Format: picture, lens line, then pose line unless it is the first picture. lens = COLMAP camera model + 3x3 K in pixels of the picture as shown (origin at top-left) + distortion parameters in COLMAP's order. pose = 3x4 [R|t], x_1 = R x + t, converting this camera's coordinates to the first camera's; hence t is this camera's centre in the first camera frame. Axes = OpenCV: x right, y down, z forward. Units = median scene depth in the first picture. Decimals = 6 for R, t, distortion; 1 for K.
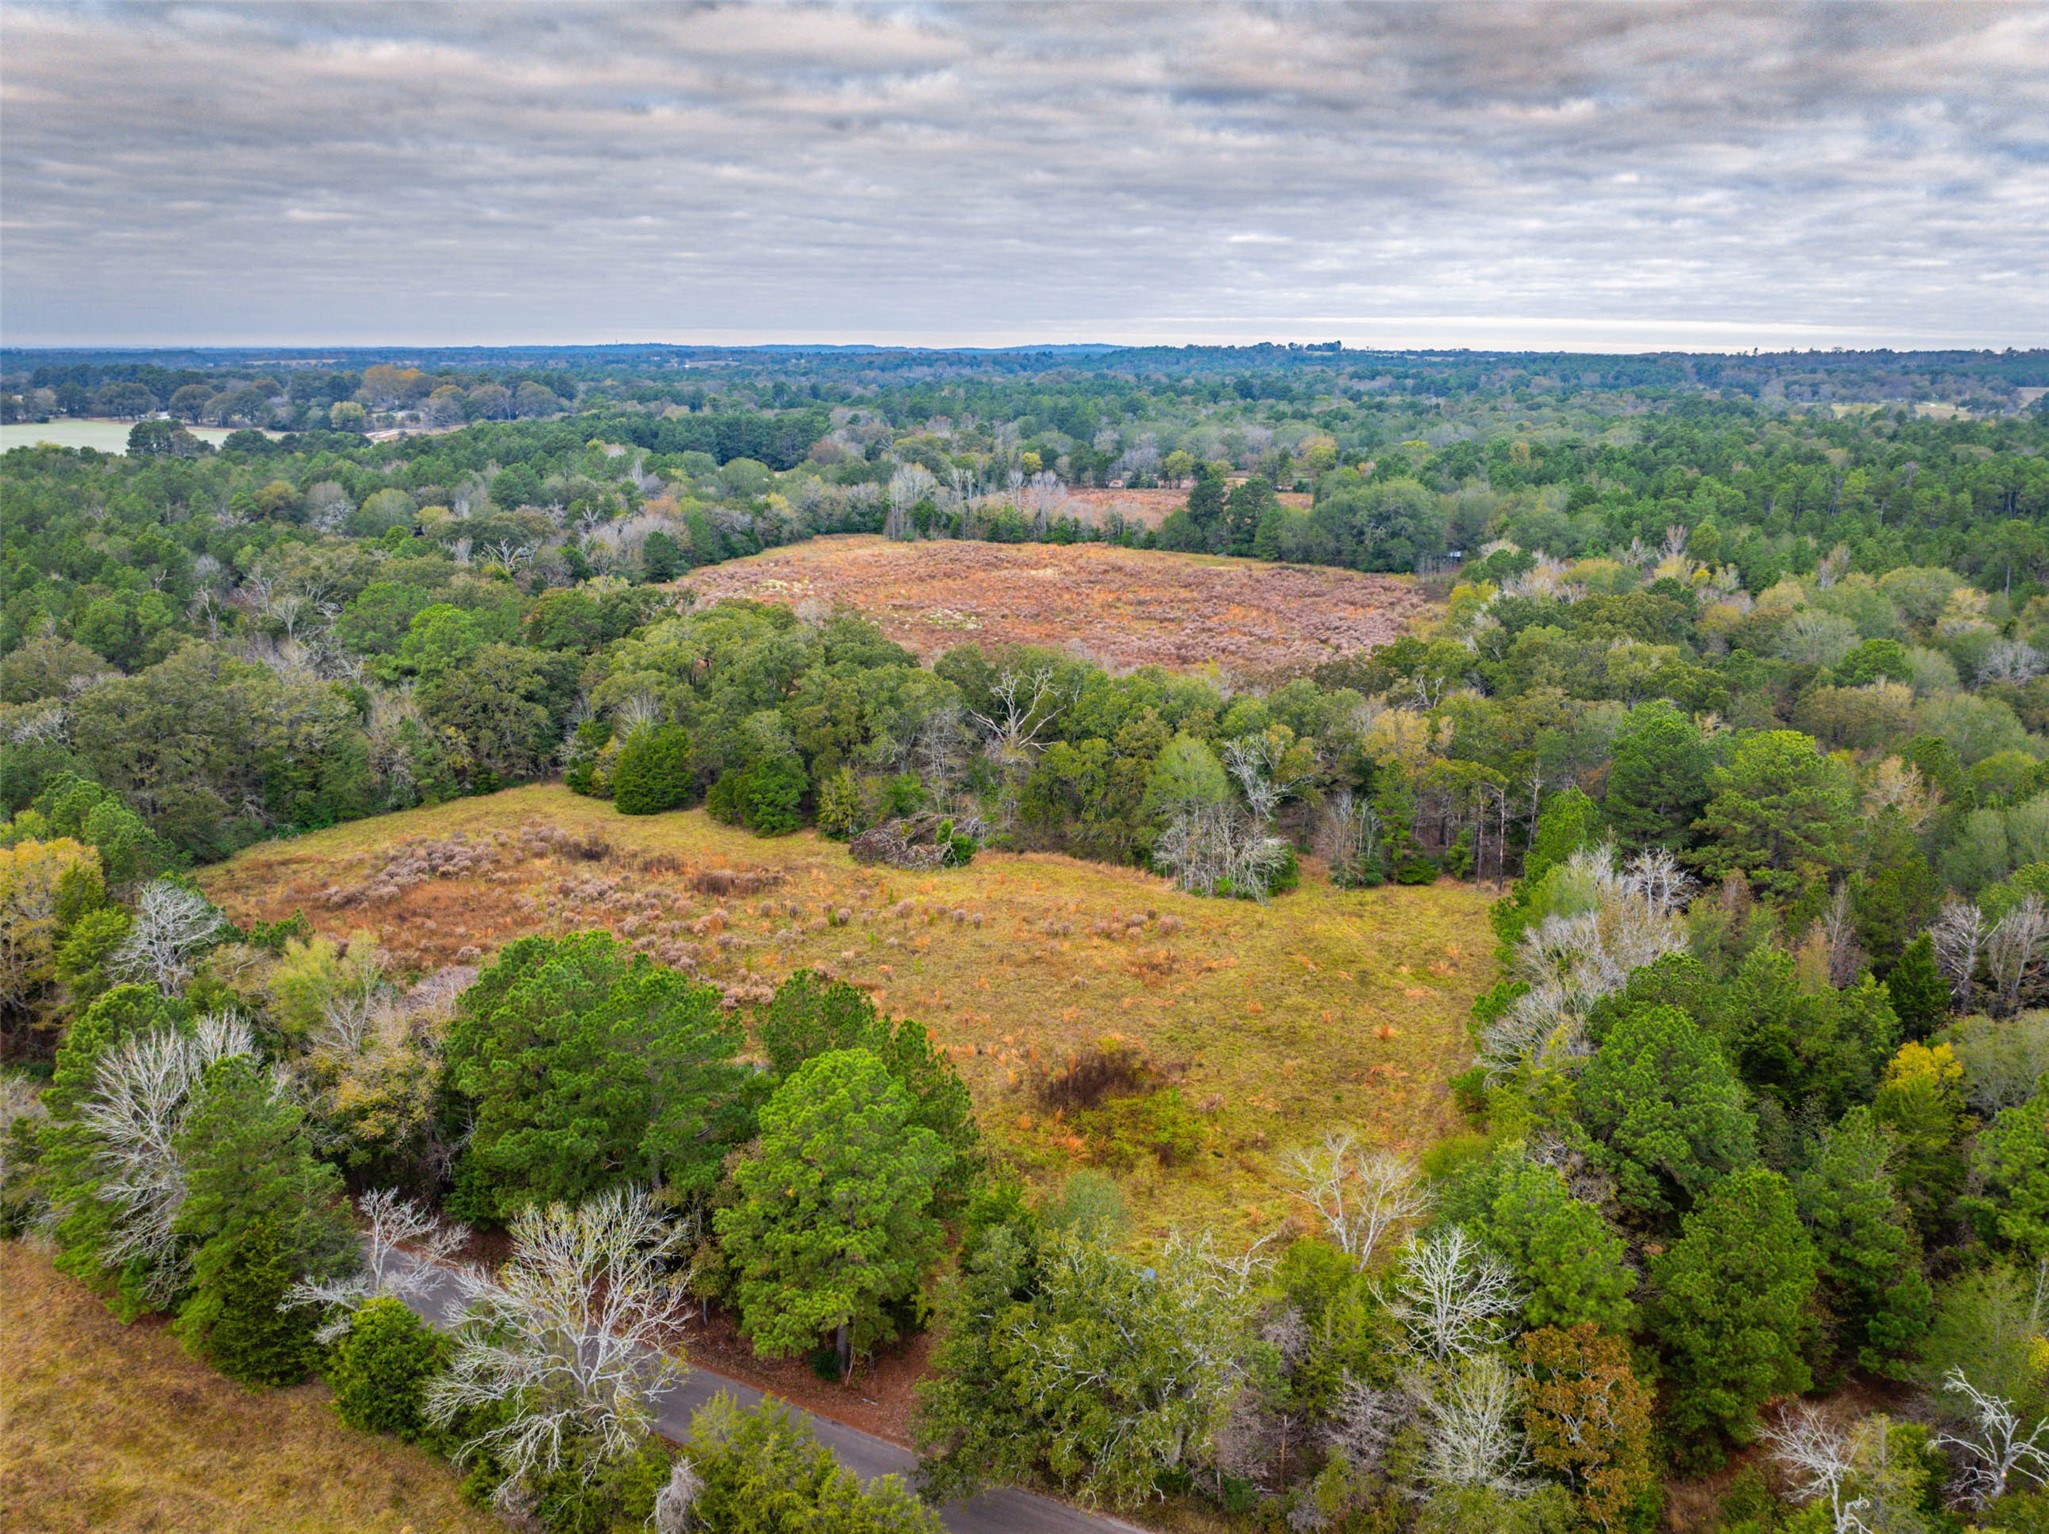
lens RADIAL K [[1455.4, 0, 1024.5], [0, 1455.4, 767.0], [0, 0, 1]] dist [-0.012867, -0.054645]
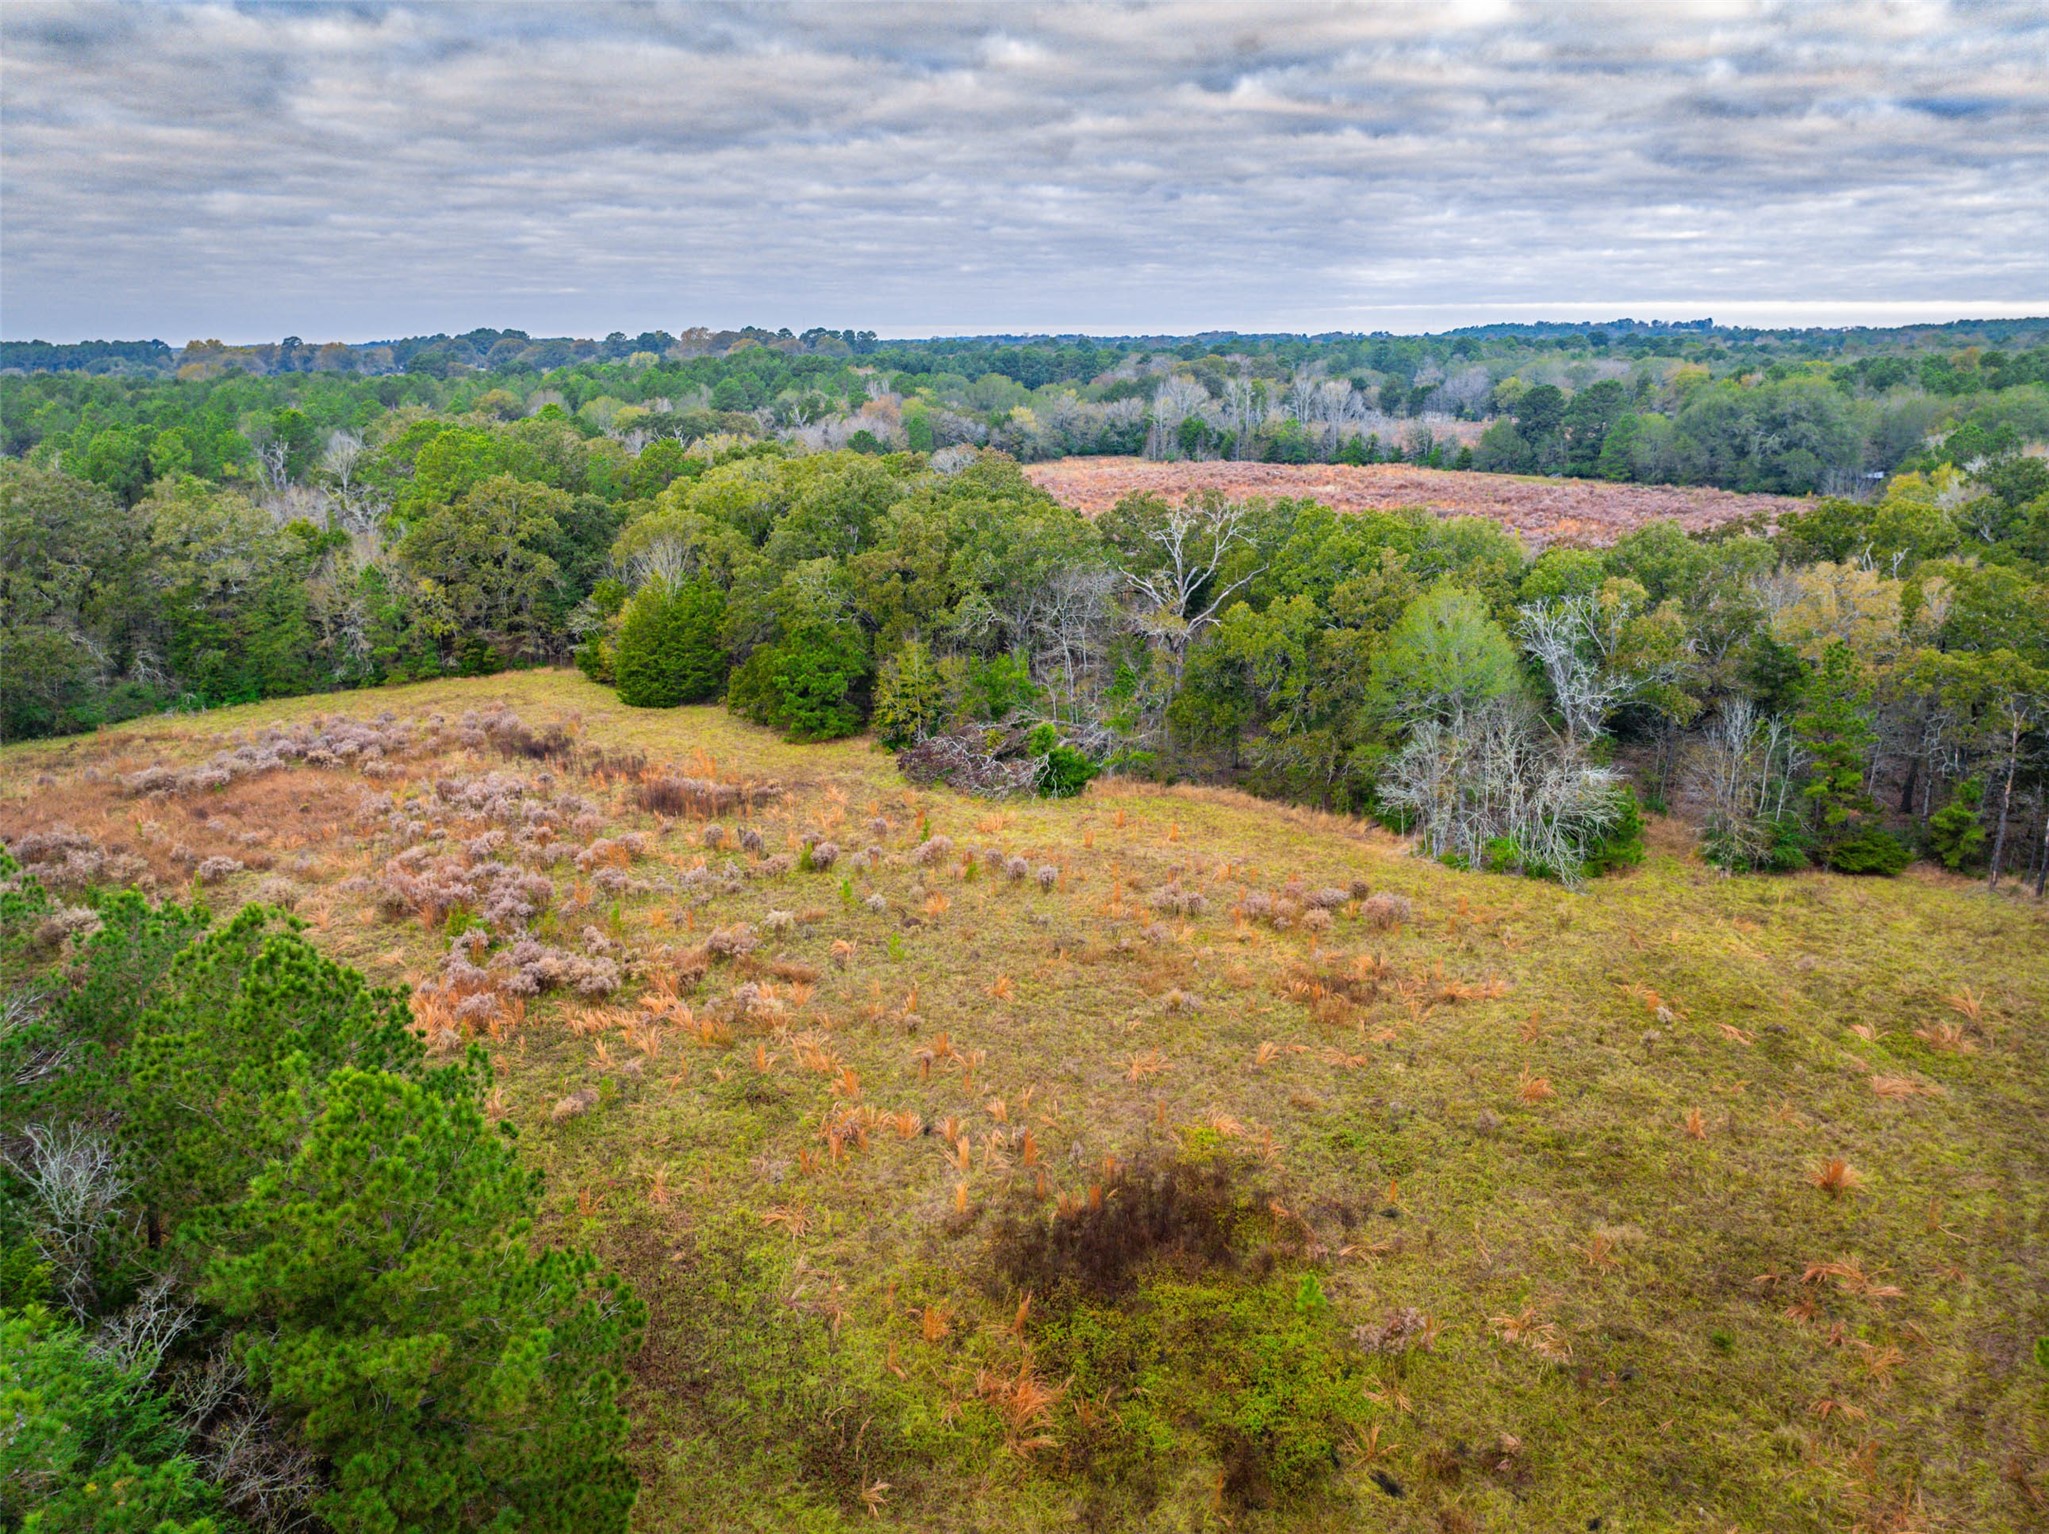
lens RADIAL K [[1455.4, 0, 1024.5], [0, 1455.4, 767.0], [0, 0, 1]] dist [-0.012867, -0.054645]
pose [[0.975512, 0.053667, -0.213299, 0.070264], [-0.053120, 0.998554, 0.008297, 0.050679], [0.213435, 0.003236, 0.976952, 0.386737]]
